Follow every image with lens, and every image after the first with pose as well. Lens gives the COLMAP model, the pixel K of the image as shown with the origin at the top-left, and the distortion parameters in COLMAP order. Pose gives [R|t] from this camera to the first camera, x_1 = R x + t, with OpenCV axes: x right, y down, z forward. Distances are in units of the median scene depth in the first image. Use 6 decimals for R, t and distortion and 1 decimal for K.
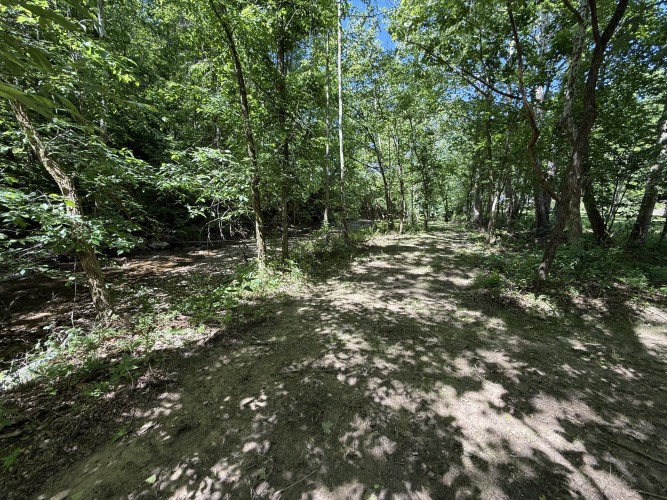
lens RADIAL K [[267.4, 0, 335.4], [0, 267.4, 248.3], [0, 0, 1]] dist [-0.001144, 0.000237]
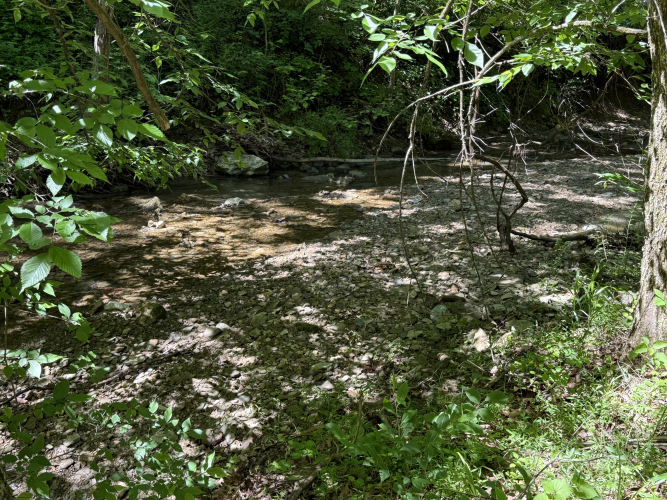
lens RADIAL K [[756.5, 0, 333.5], [0, 756.5, 250.4], [0, 0, 1]] dist [0.021760, 0.000000]
pose [[0.892248, 0.104691, -0.439242, -0.152098], [-0.062771, 0.992064, 0.108944, -0.021550], [0.447161, -0.069633, 0.891739, 0.233542]]
